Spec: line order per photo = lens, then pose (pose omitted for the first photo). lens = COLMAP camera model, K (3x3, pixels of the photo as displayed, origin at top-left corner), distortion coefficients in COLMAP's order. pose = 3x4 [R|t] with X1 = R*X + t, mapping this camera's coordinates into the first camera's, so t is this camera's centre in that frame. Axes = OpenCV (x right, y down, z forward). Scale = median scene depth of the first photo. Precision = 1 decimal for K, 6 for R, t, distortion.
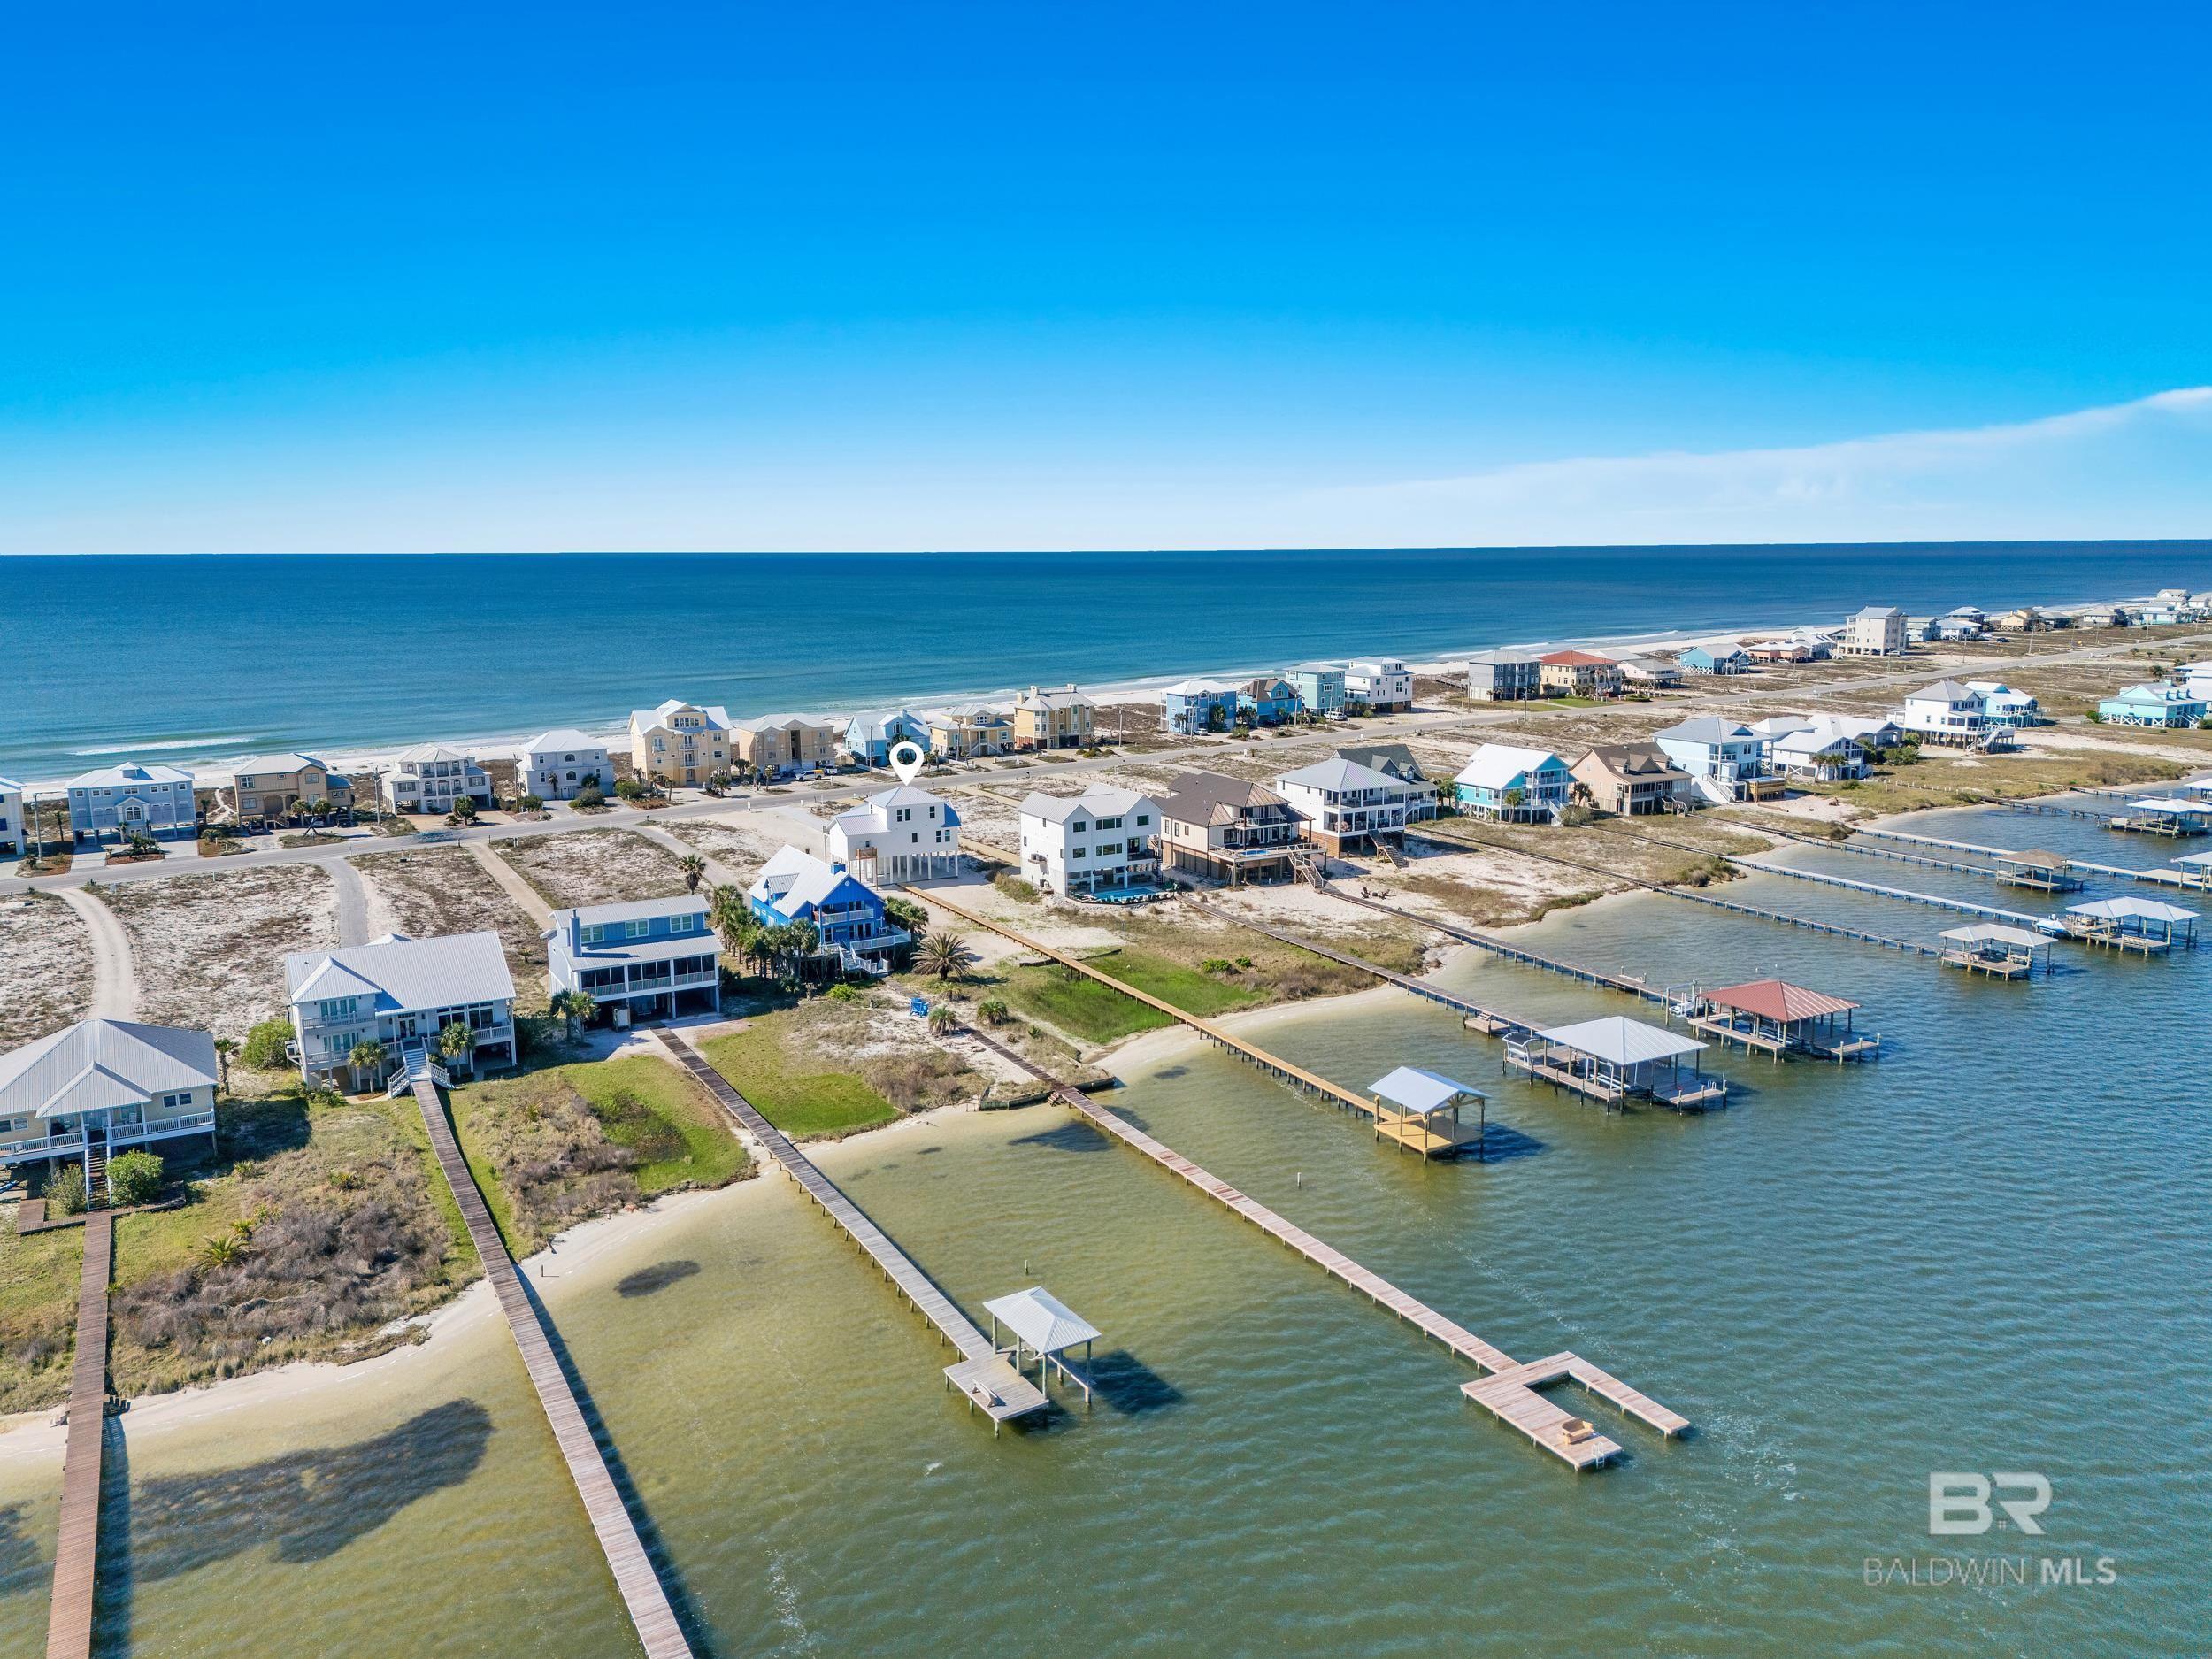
lens RADIAL K [[1634.9, 0, 1122.1], [0, 1634.9, 819.7], [0, 0, 1]] dist [0.071148, -0.055393]
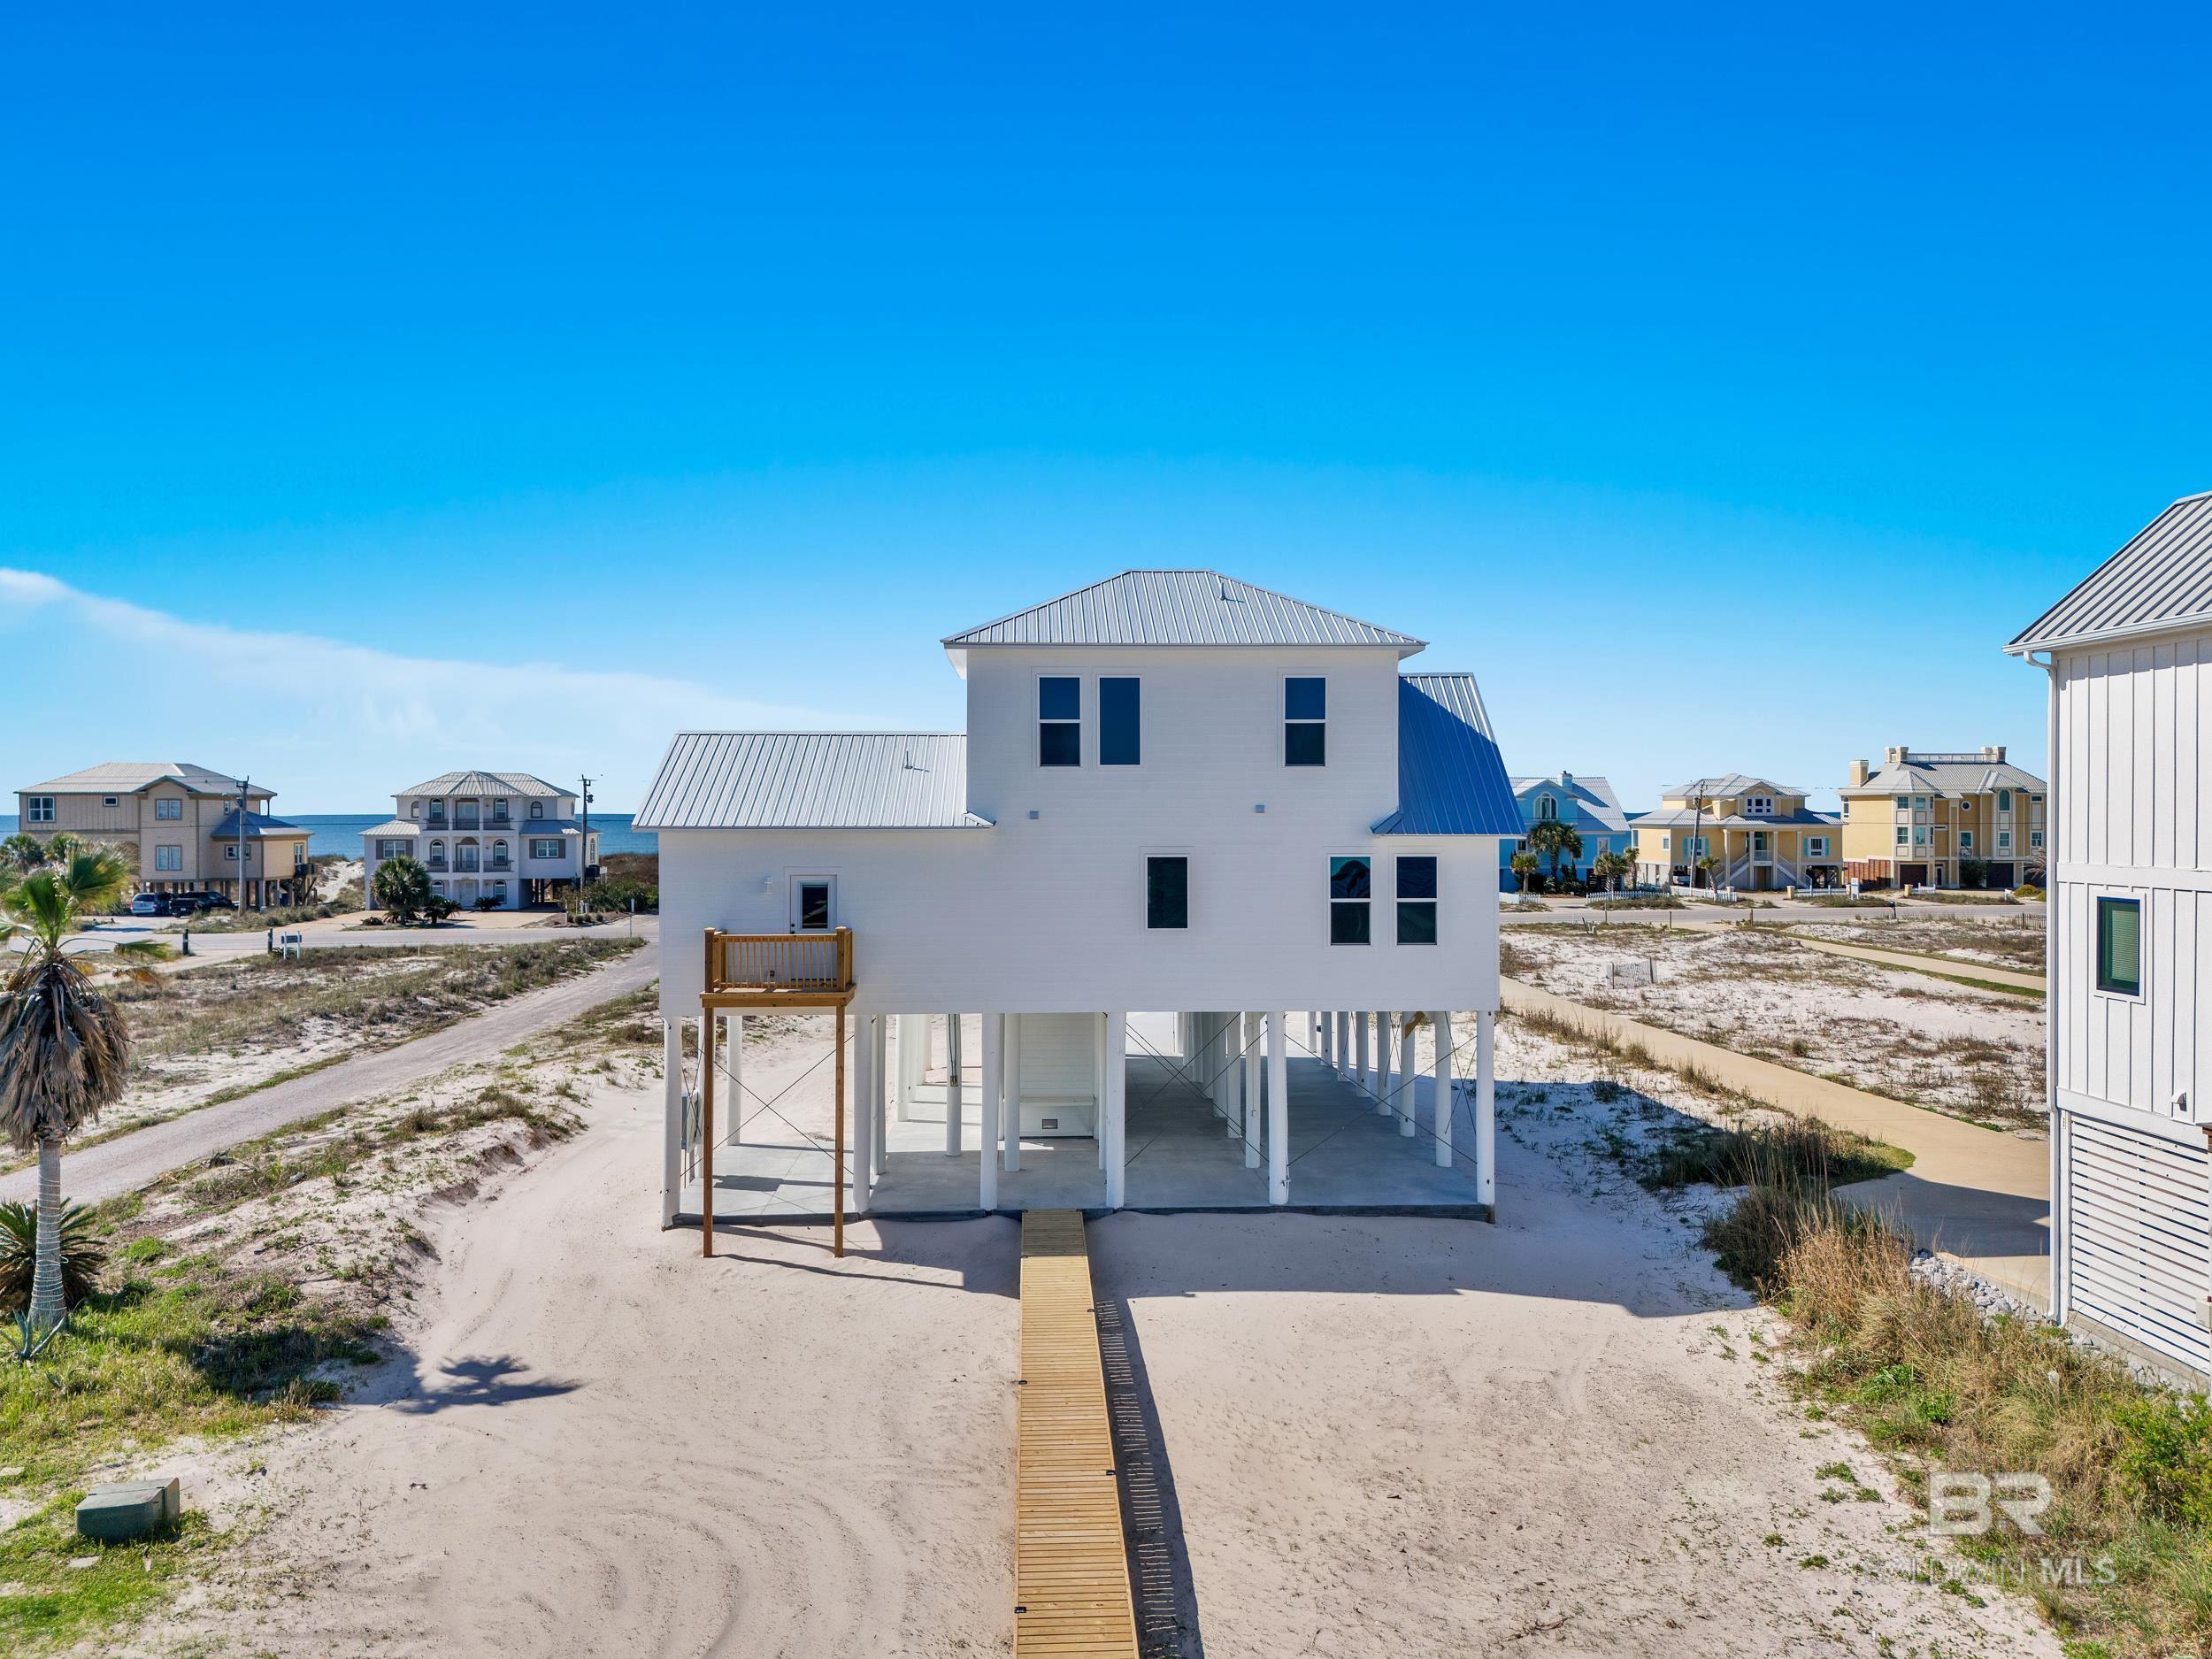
lens RADIAL K [[1634.9, 0, 1104.6], [0, 1634.9, 822.8], [0, 0, 1]] dist [0.071148, -0.055393]
pose [[0.891372, 0.009692, -0.453169, -0.059071], [-0.080110, 0.987402, -0.136457, 0.021317], [0.446137, 0.157937, 0.880919, 0.754765]]
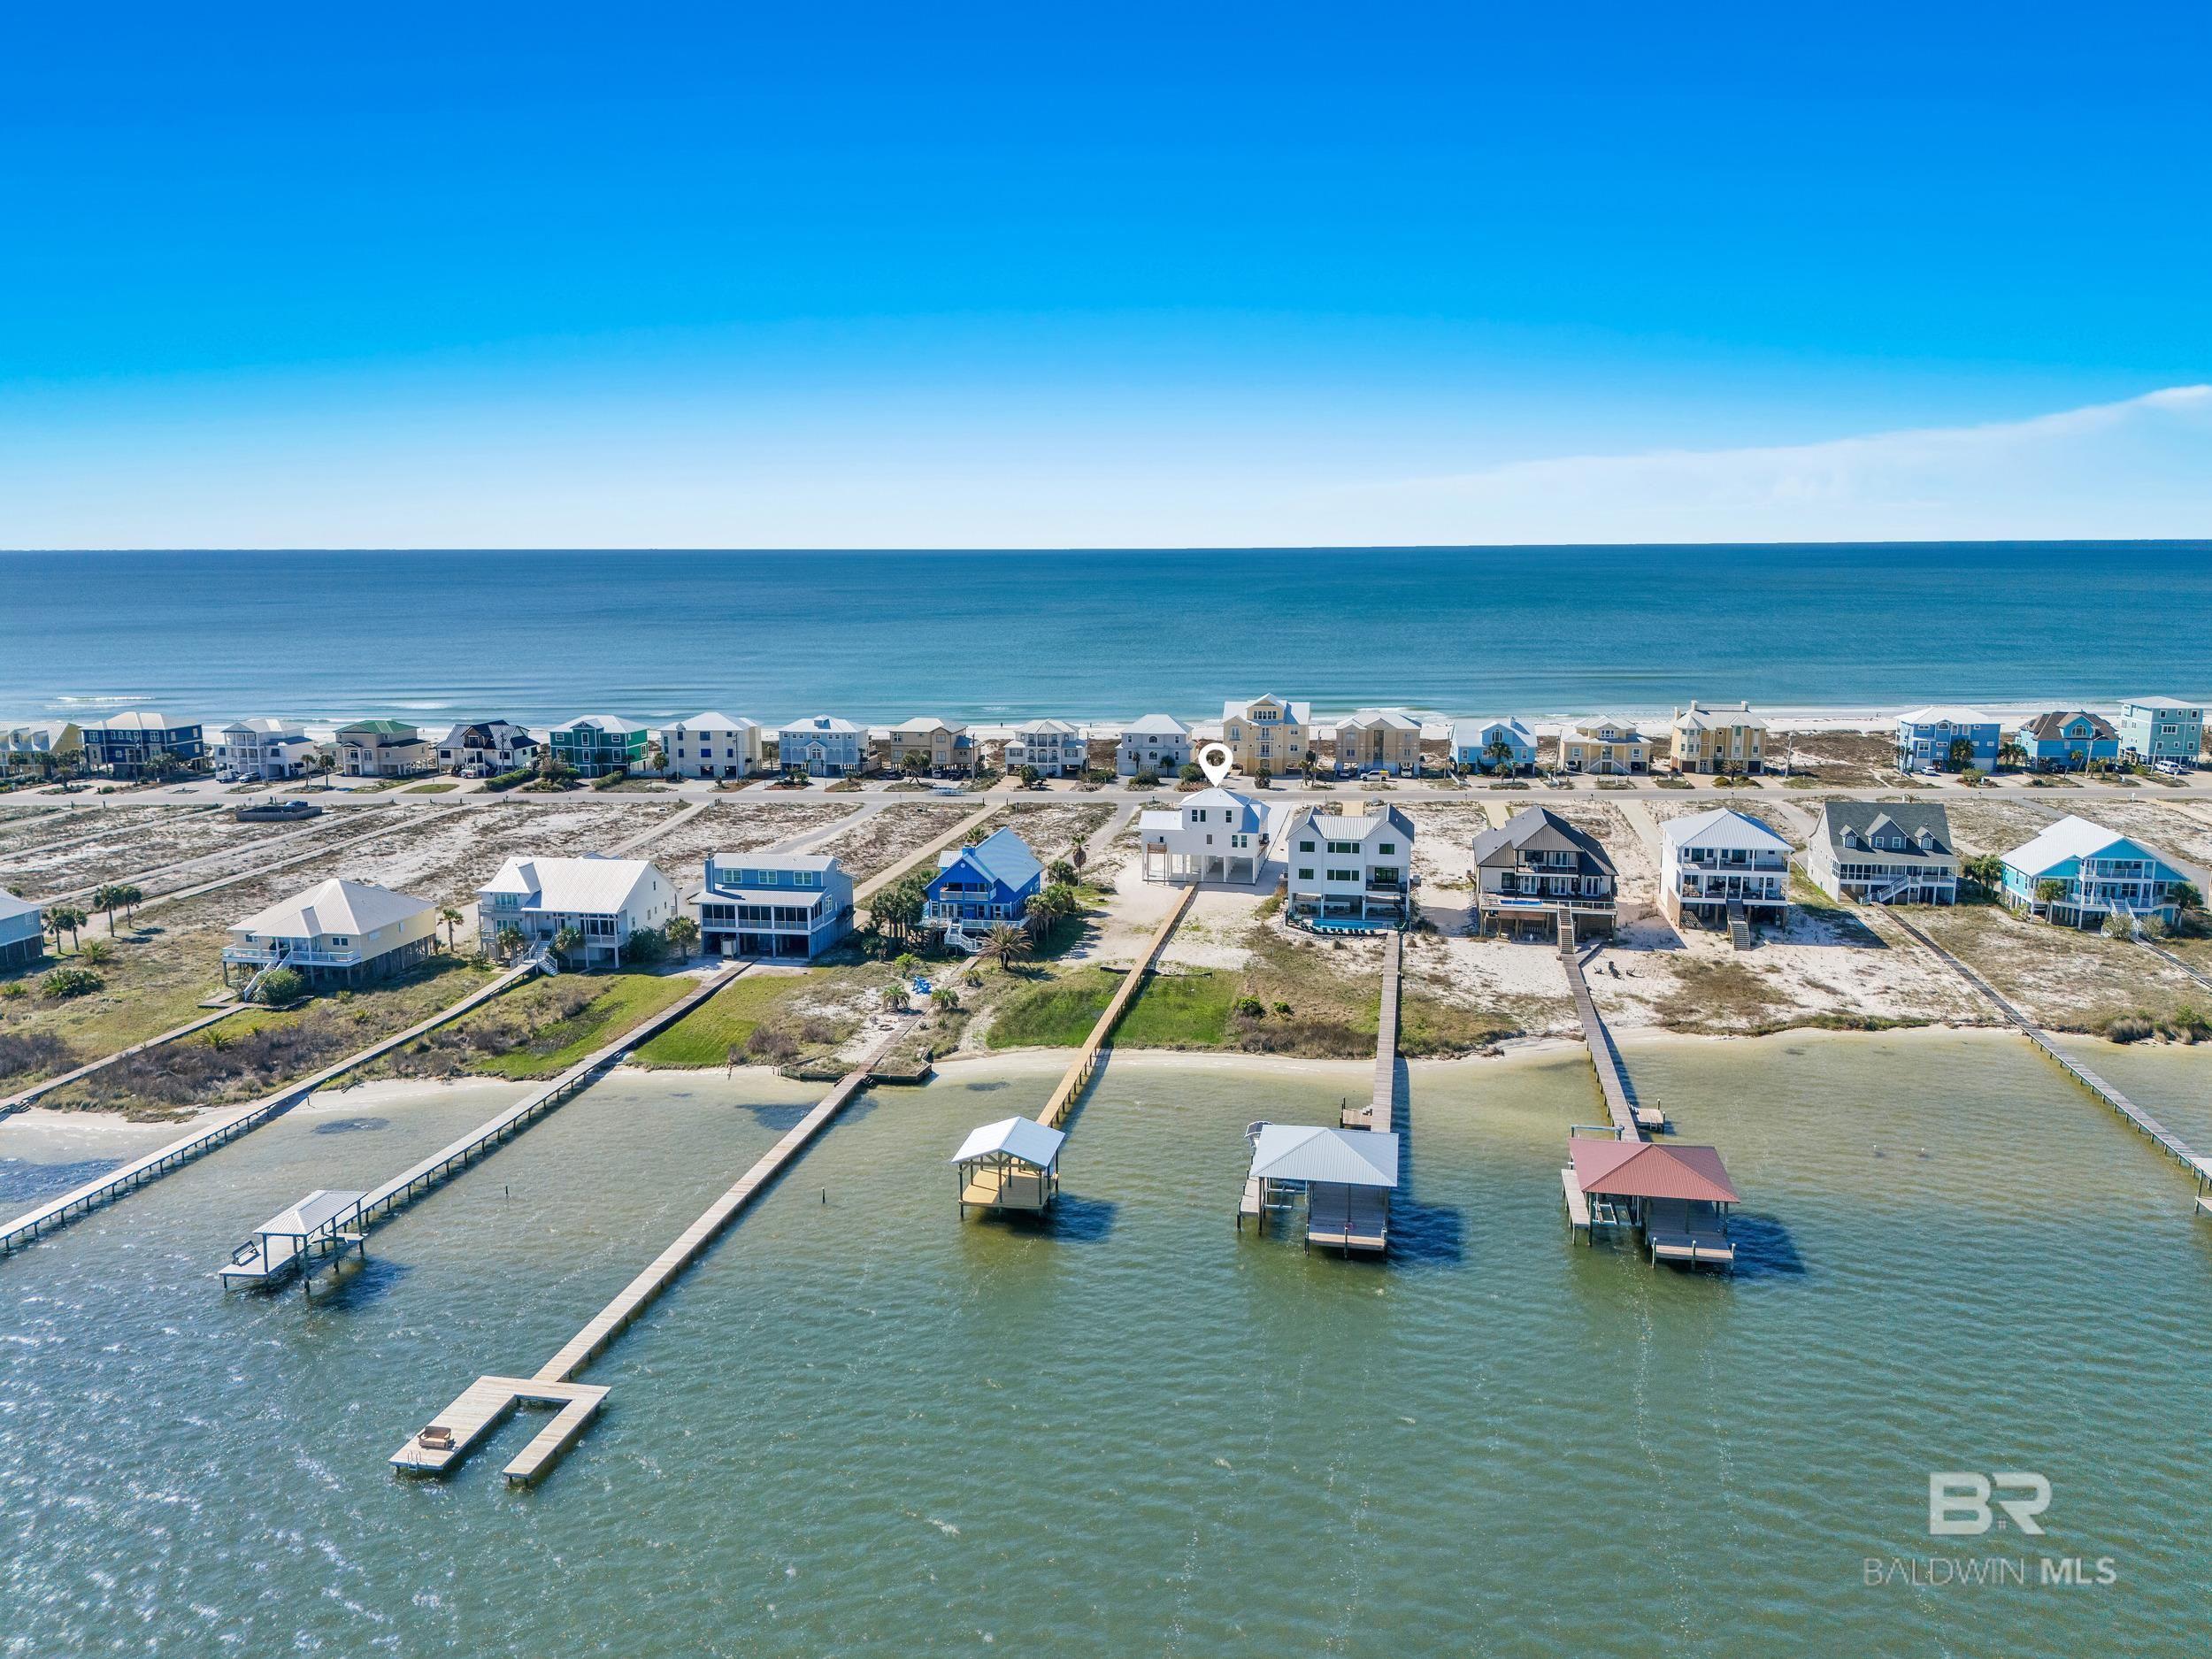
lens RADIAL K [[1634.9, 0, 1099.8], [0, 1634.9, 820.9], [0, 0, 1]] dist [0.071148, -0.055393]
pose [[0.761845, 0.111196, -0.638144, 0.402362], [-0.107031, 0.993224, 0.045290, -0.033665], [0.638856, 0.033797, 0.768584, 0.154127]]
